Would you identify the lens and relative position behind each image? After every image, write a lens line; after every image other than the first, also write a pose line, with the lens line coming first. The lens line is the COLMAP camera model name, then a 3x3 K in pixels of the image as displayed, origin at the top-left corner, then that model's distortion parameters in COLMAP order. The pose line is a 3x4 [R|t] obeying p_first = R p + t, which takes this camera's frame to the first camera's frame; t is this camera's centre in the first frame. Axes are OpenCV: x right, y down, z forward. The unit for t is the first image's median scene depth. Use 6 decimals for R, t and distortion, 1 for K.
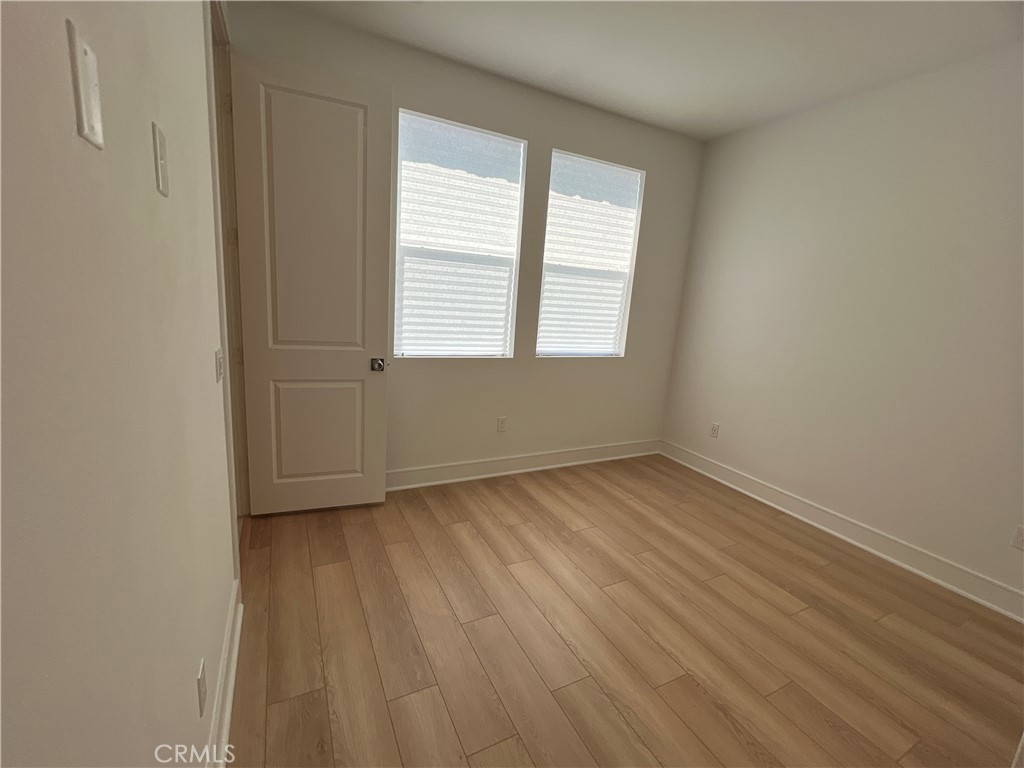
lens RADIAL K [[440.3, 0, 511.3], [0, 440.3, 382.1], [0, 0, 1]] dist [-0.001988, -0.000002]
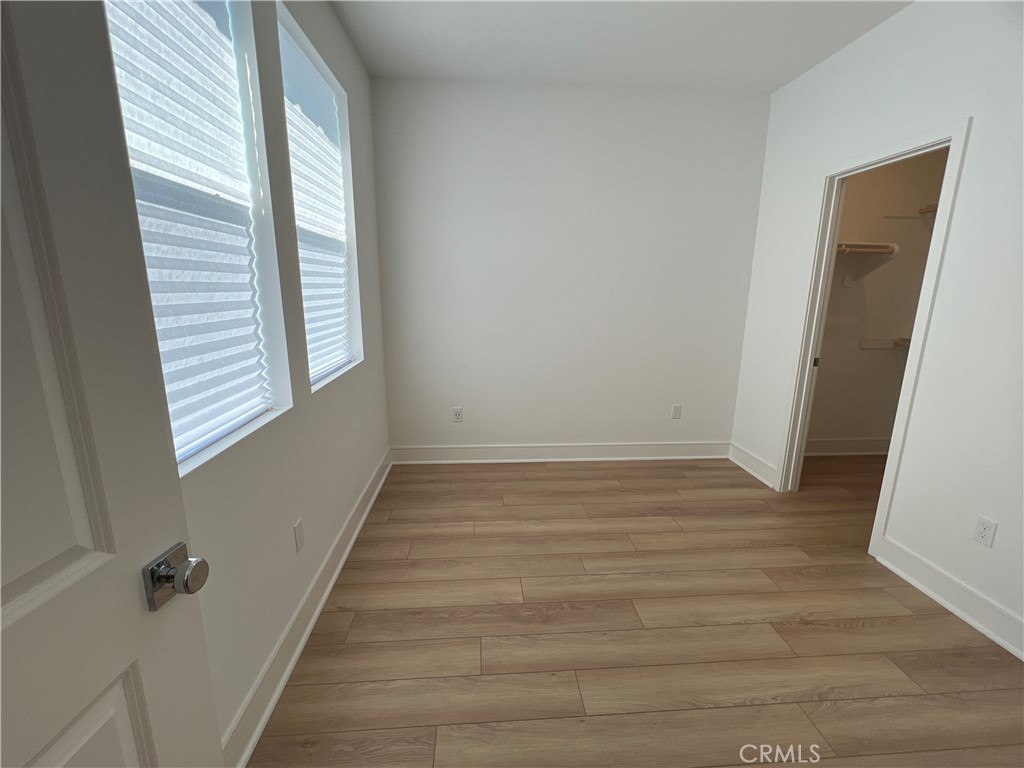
lens RADIAL K [[440.3, 0, 513.2], [0, 440.3, 381.6], [0, 0, 1]] dist [-0.001988, -0.000002]
pose [[0.390357, -0.258673, 0.883578, -0.380182], [0.197998, 0.960849, 0.193821, -0.146211], [-0.899121, 0.099288, 0.426290, 0.601940]]
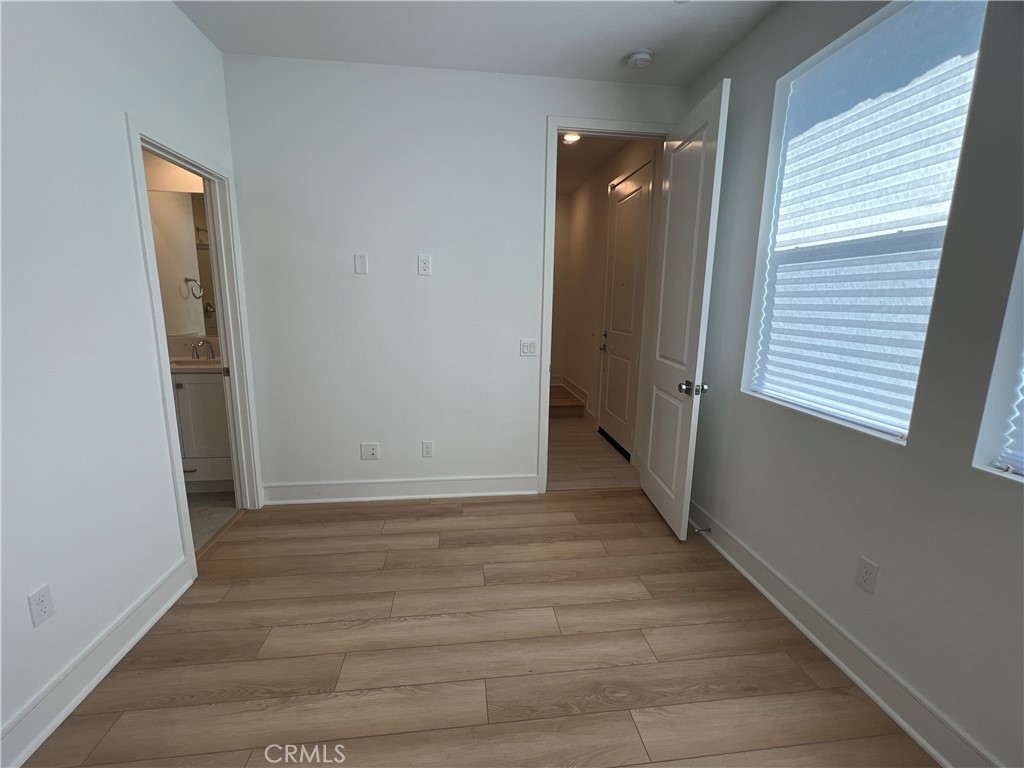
lens RADIAL K [[440.3, 0, 513.0], [0, 440.3, 383.8], [0, 0, 1]] dist [-0.001988, -0.000002]
pose [[-0.343603, 0.098888, -0.933894, 0.615353], [-0.222959, 0.957418, 0.183411, -0.120827], [0.912265, 0.271240, -0.306924, 0.834538]]
